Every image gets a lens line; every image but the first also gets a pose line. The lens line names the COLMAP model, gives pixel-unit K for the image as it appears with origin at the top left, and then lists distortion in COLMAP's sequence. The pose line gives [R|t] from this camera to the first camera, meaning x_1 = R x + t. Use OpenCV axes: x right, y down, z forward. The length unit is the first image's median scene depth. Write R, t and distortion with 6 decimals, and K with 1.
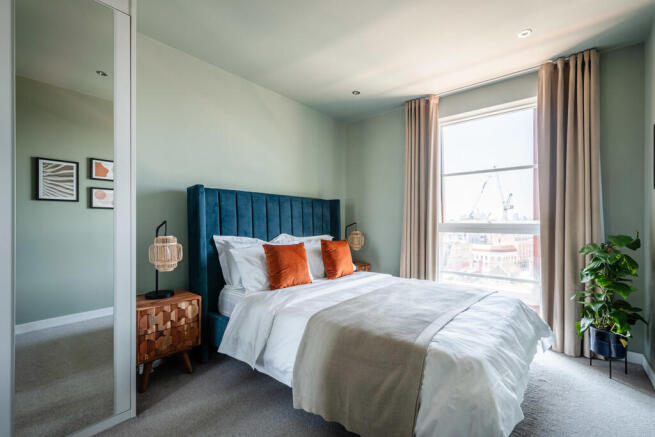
lens RADIAL K [[287.3, 0, 327.5], [0, 287.3, 218.5], [0, 0, 1]] dist [-0.001170, -0.000715]
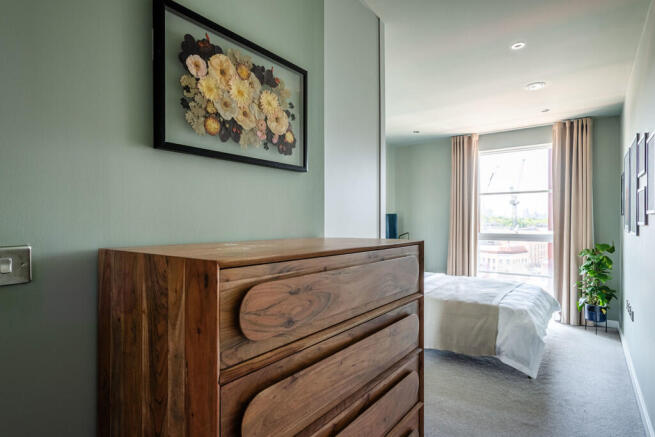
lens RADIAL K [[352.7, 0, 327.5], [0, 352.7, 218.5], [0, 0, 1]] dist [-0.000859, 0.000702]
pose [[0.997330, -0.003486, 0.072946, -0.570137], [0.002708, 0.999938, 0.010767, -0.096307], [-0.072979, -0.010541, 0.997278, -0.745700]]
